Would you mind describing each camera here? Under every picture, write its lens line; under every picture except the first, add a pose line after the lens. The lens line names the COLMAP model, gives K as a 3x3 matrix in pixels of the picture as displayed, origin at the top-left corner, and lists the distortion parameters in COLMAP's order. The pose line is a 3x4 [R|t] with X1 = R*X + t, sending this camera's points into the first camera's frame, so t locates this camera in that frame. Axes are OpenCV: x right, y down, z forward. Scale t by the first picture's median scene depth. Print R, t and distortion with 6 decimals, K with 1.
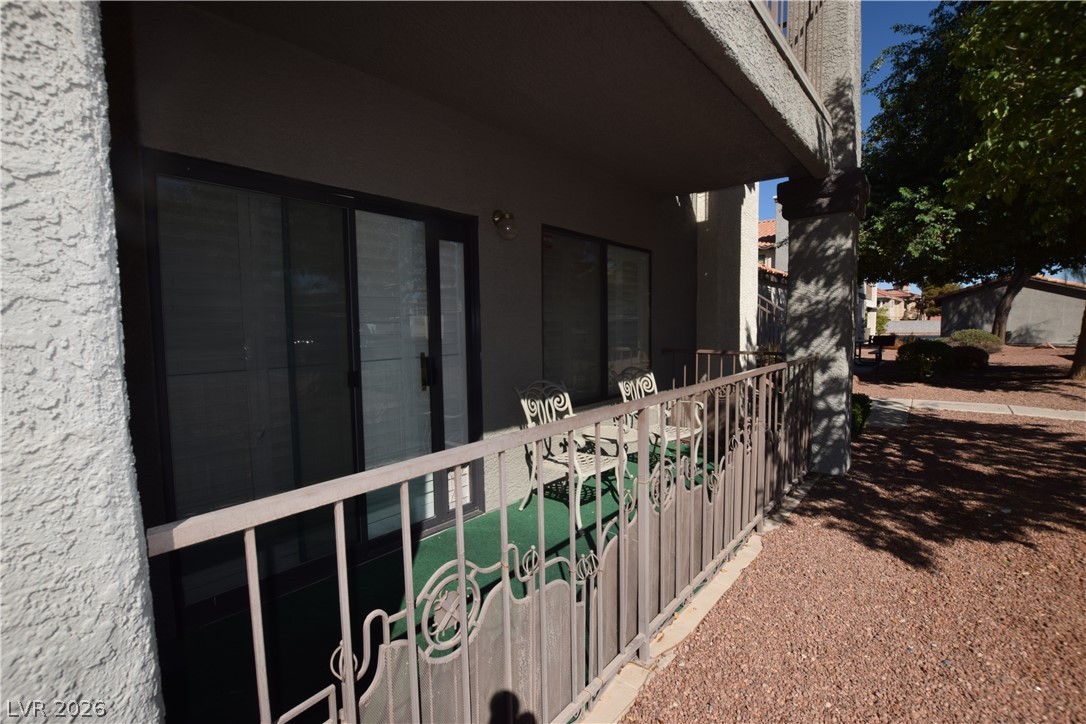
lens RADIAL K [[480.2, 0, 541.5], [0, 480.2, 366.2], [0, 0, 1]] dist [-0.042391, 0.006544]
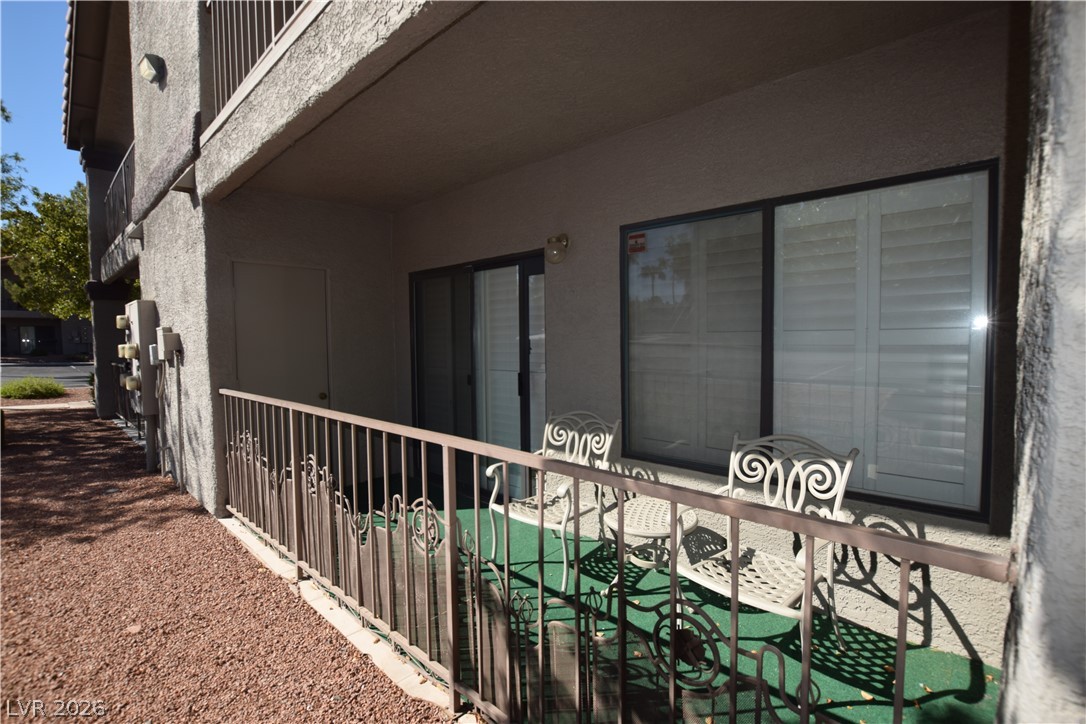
lens RADIAL K [[480.2, 0, 541.5], [0, 480.2, 366.2], [0, 0, 1]] dist [-0.042391, 0.006544]
pose [[-0.152614, 0.044946, -0.987263, 0.964426], [-0.061023, 0.996631, 0.054805, -0.102275], [0.986400, 0.068610, -0.149357, 1.200070]]
